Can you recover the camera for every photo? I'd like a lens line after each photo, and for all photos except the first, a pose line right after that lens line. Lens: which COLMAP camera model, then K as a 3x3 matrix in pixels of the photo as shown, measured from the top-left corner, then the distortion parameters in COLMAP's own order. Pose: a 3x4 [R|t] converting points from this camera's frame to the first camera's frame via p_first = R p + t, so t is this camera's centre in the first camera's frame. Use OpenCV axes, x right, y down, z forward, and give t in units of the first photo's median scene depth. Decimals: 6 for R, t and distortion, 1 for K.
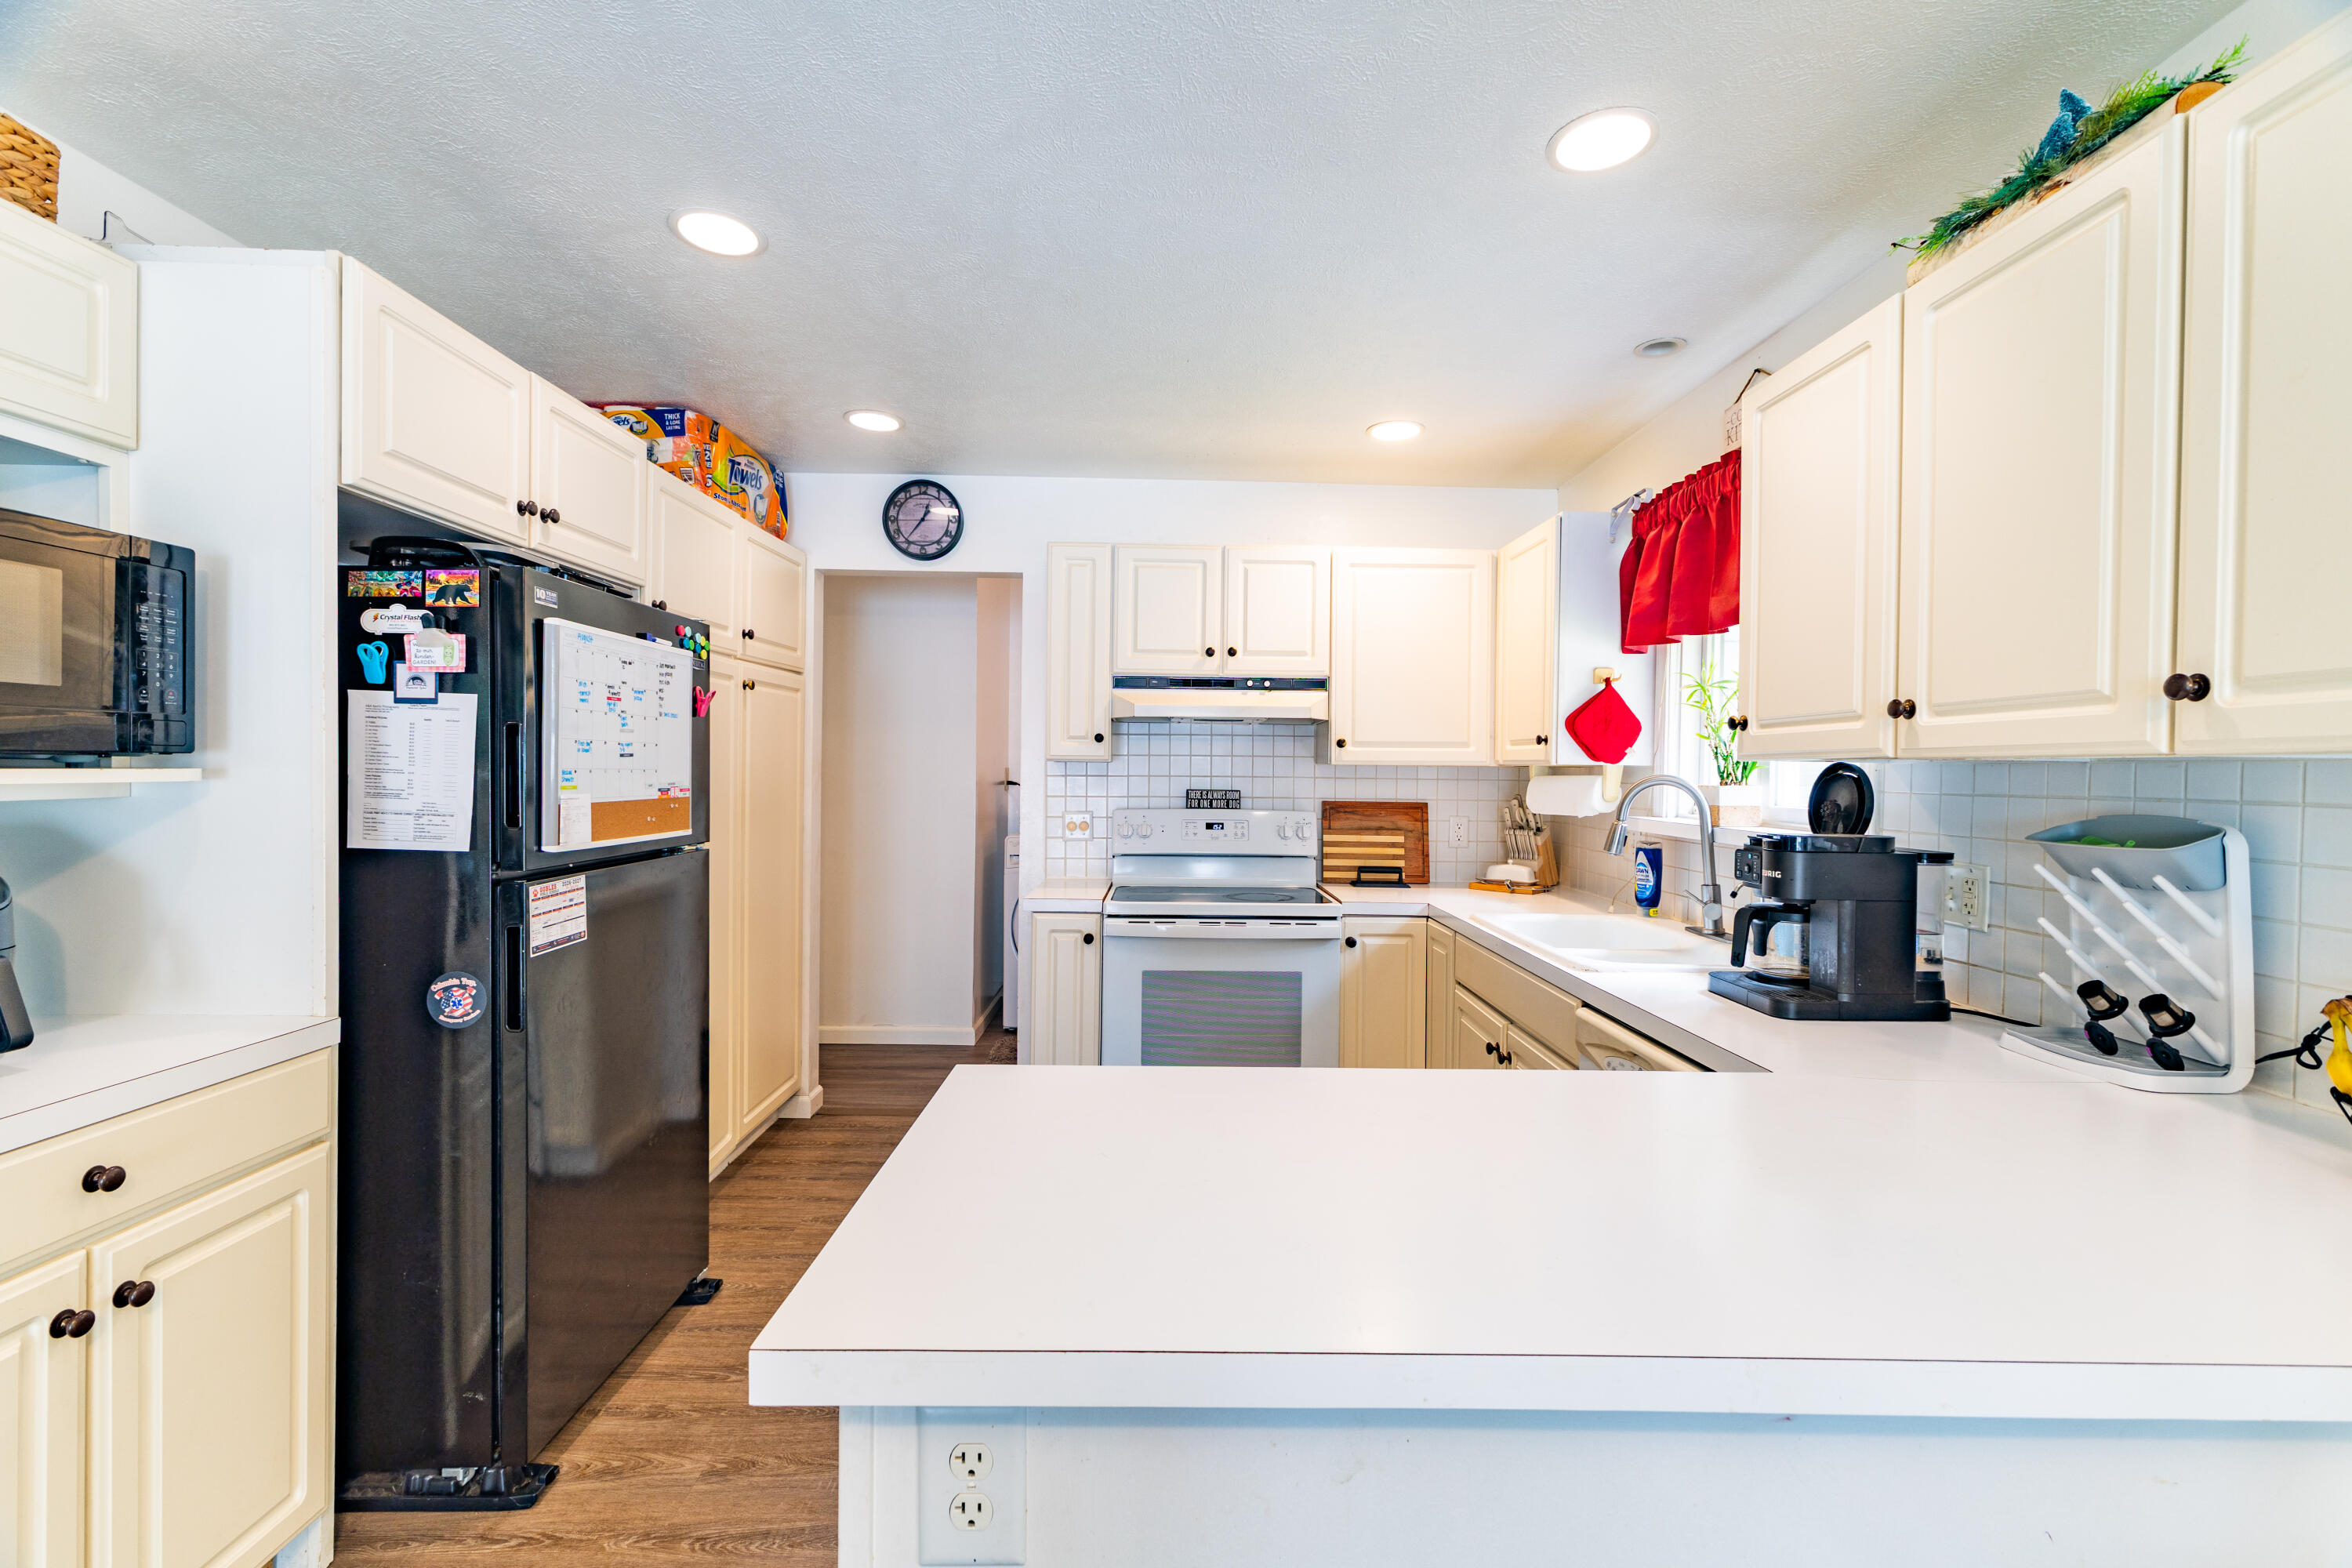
lens RADIAL K [[1050.6, 0, 1179.7], [0, 1050.6, 782.9], [0, 0, 1]] dist [0.001737, 0.006262]
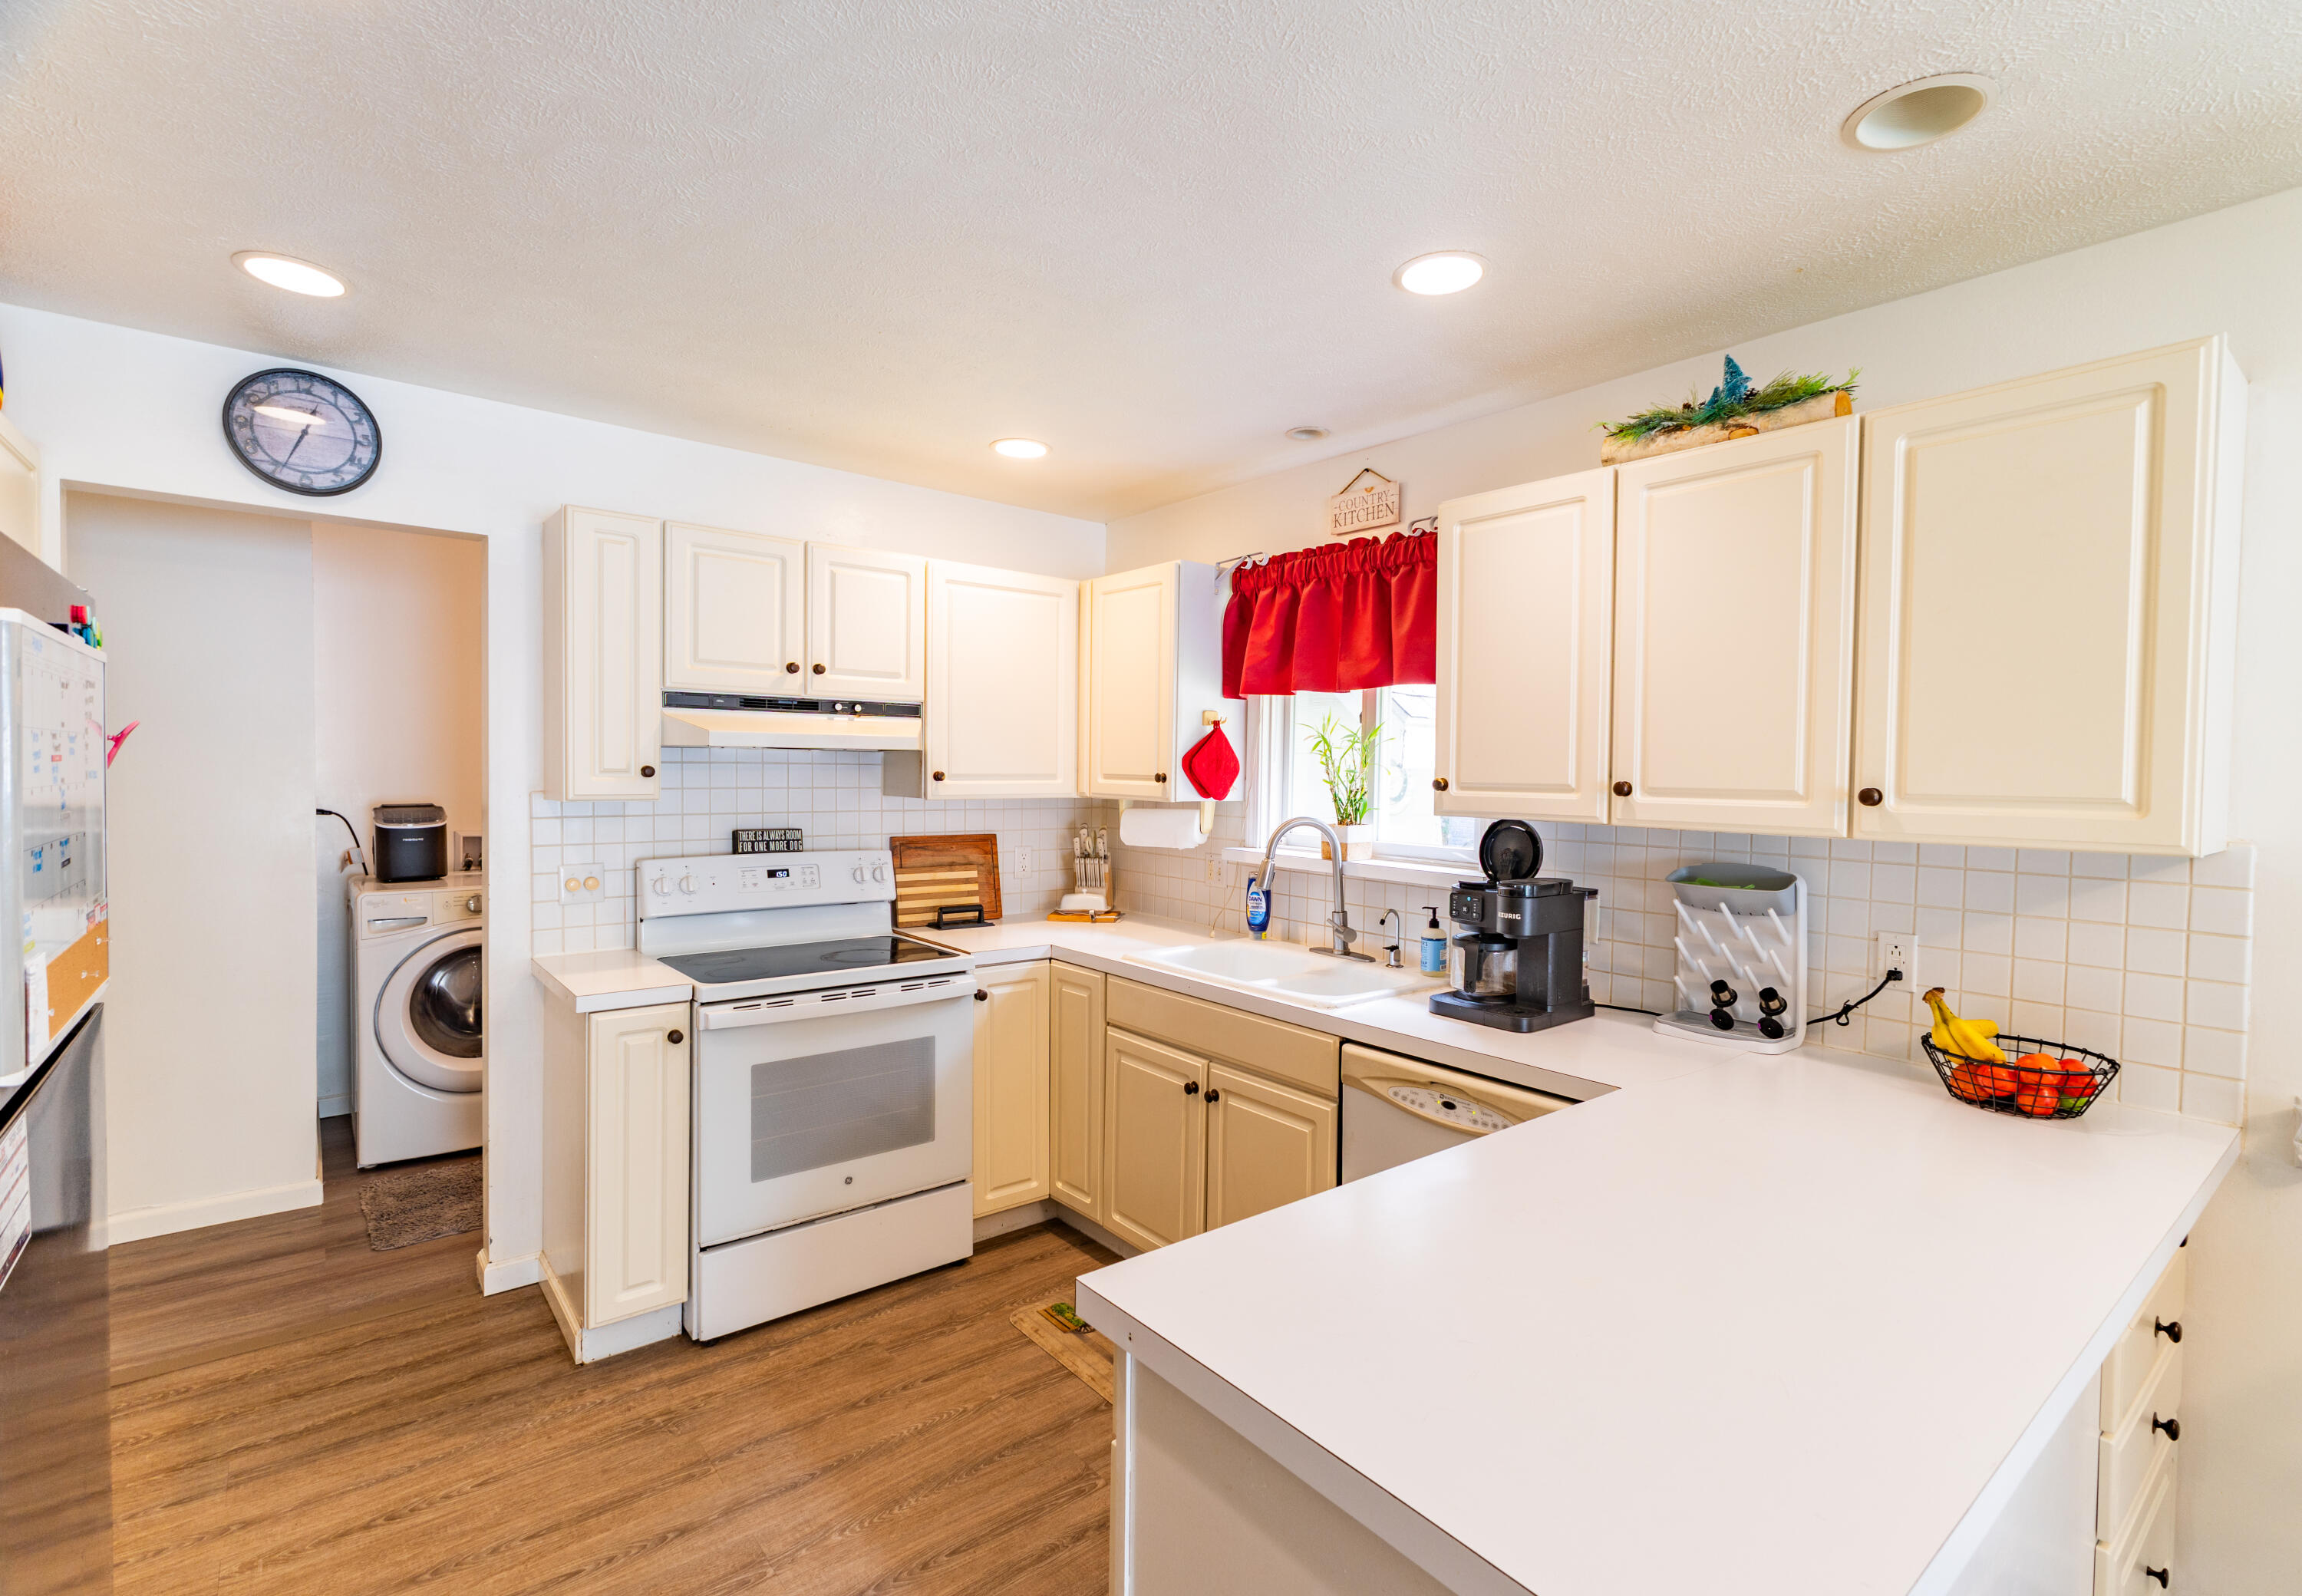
lens RADIAL K [[1071.4, 0, 1199.5], [0, 1071.4, 798.0], [0, 0, 1]] dist [-0.000225, 0.008863]
pose [[0.775801, -0.018632, 0.630702, -0.281633], [0.001967, 0.999630, 0.027112, -0.047861], [-0.630974, -0.019793, 0.775551, 0.148634]]
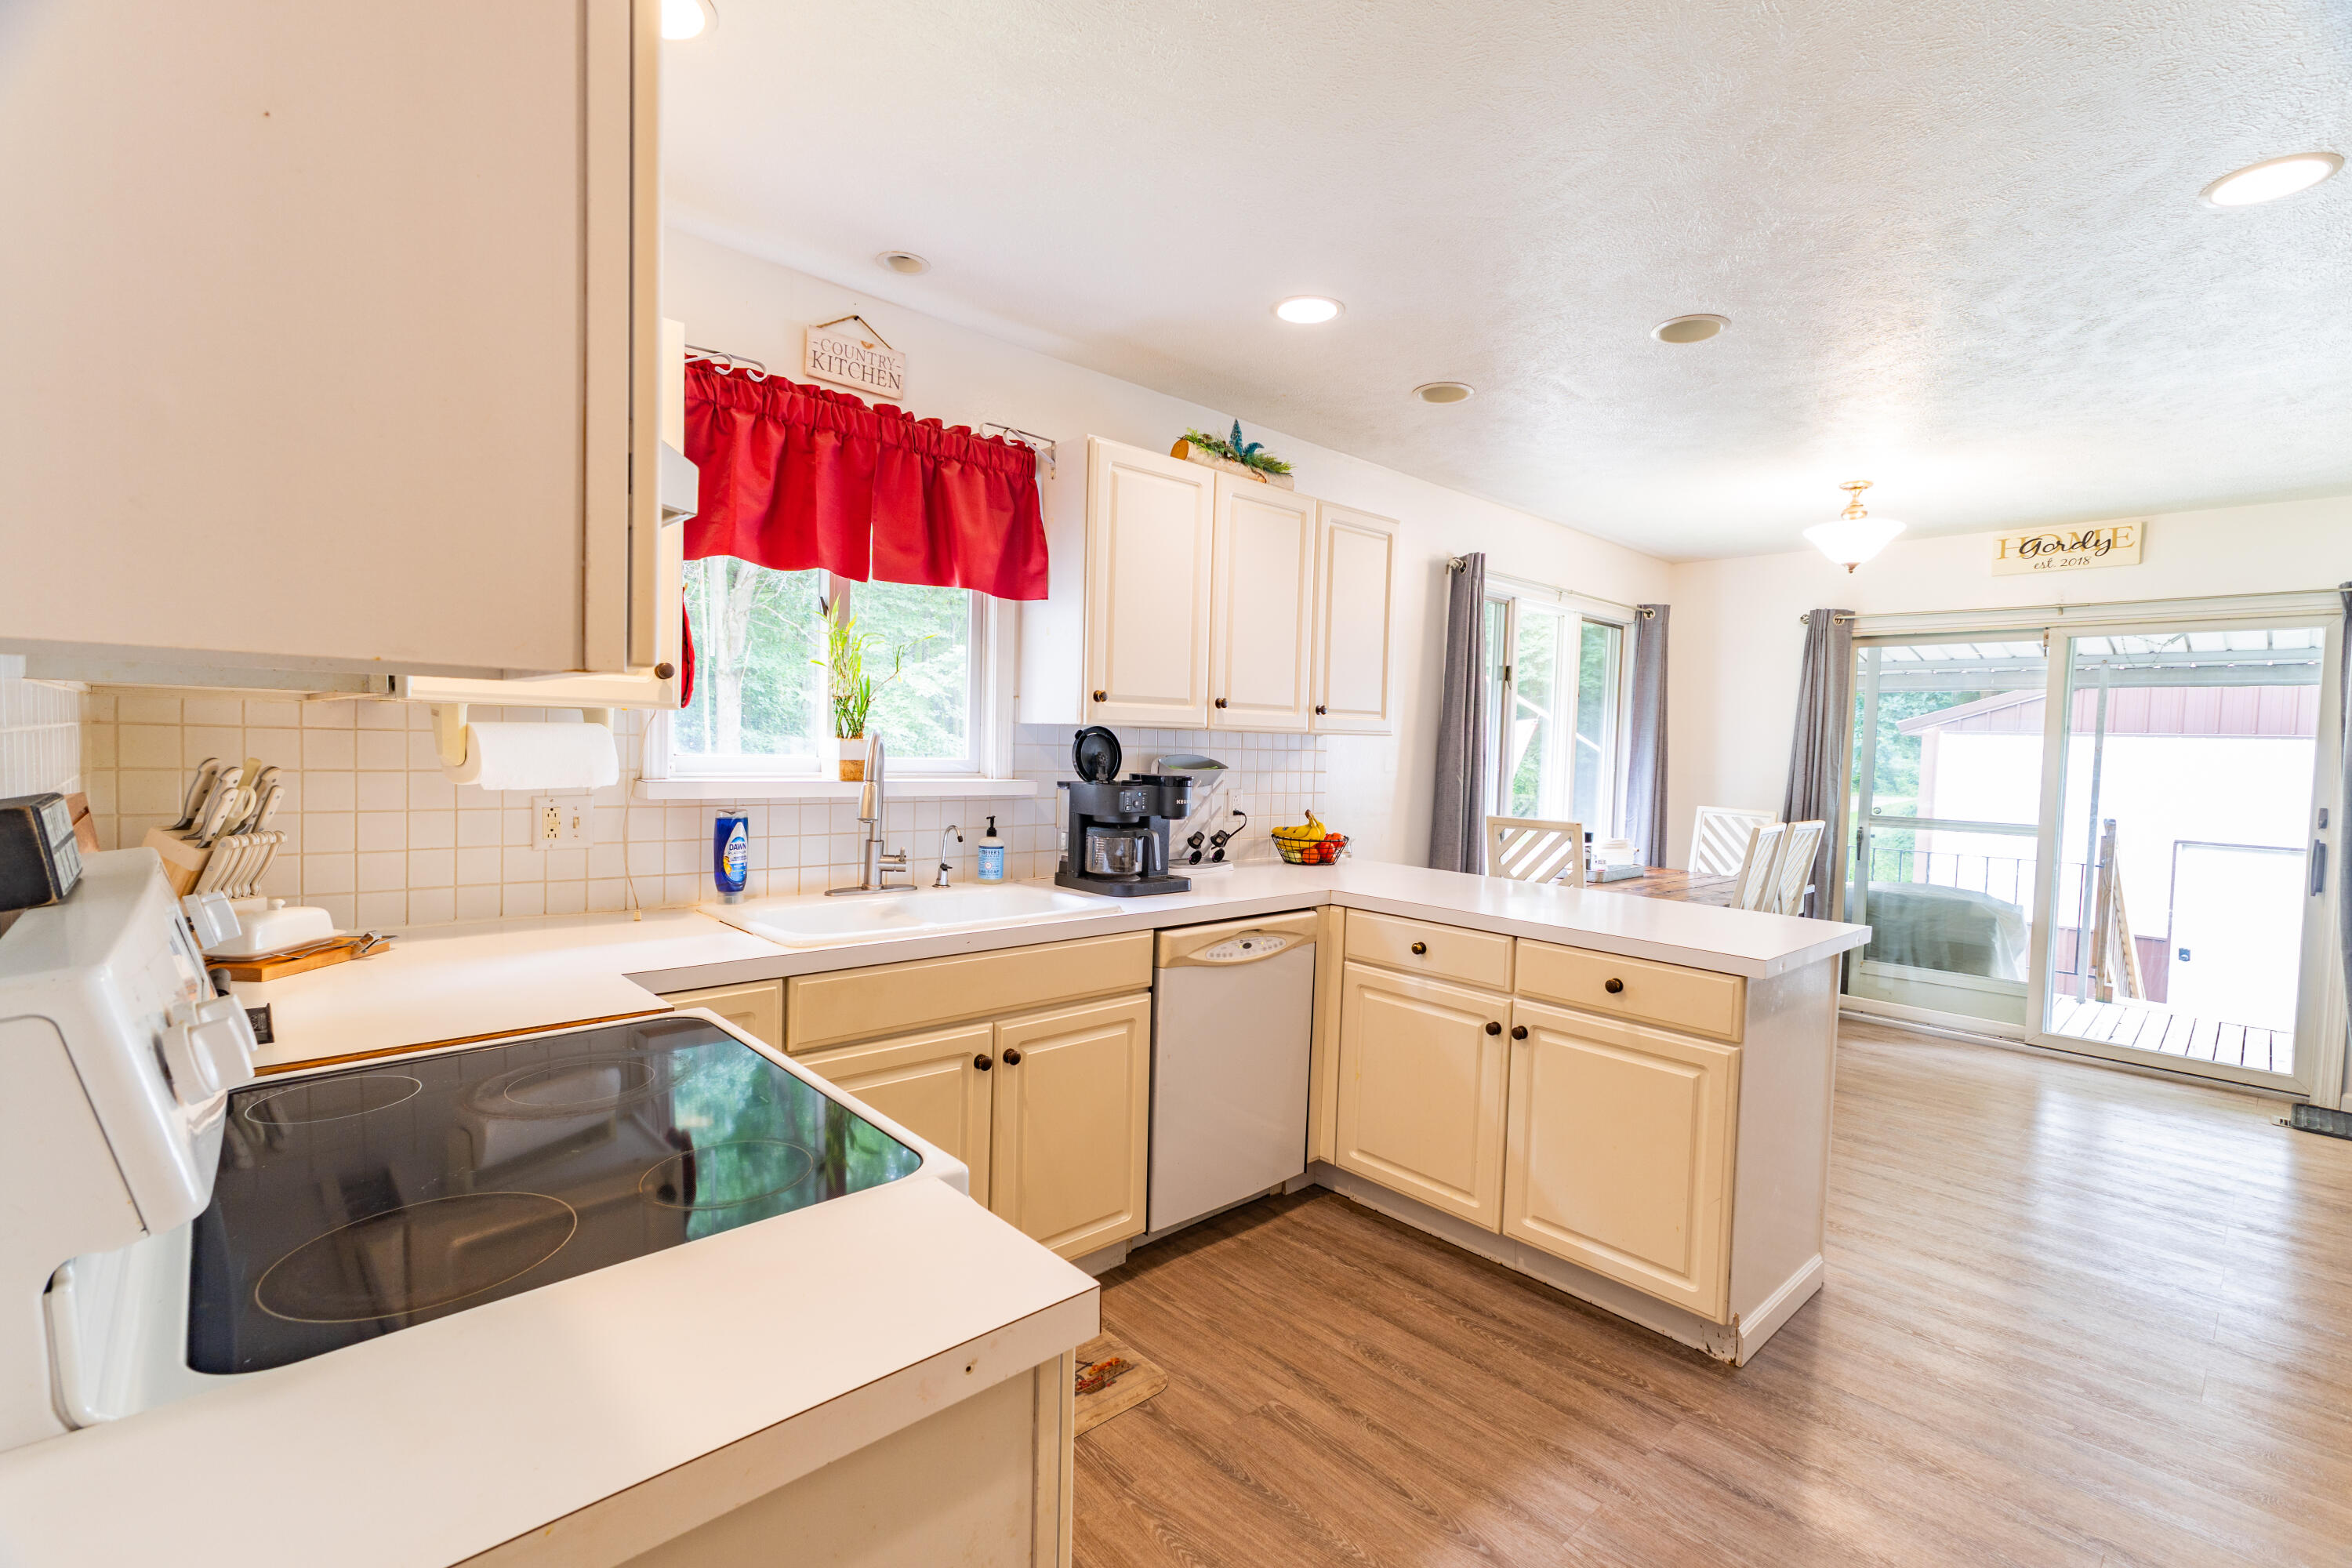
lens RADIAL K [[1050.6, 0, 1179.7], [0, 1050.6, 782.9], [0, 0, 1]] dist [0.001737, 0.006262]
pose [[-0.662195, -0.066691, 0.746358, -0.332546], [-0.030163, 0.997597, 0.062378, -0.021428], [-0.748724, 0.018794, -0.662615, 1.144534]]
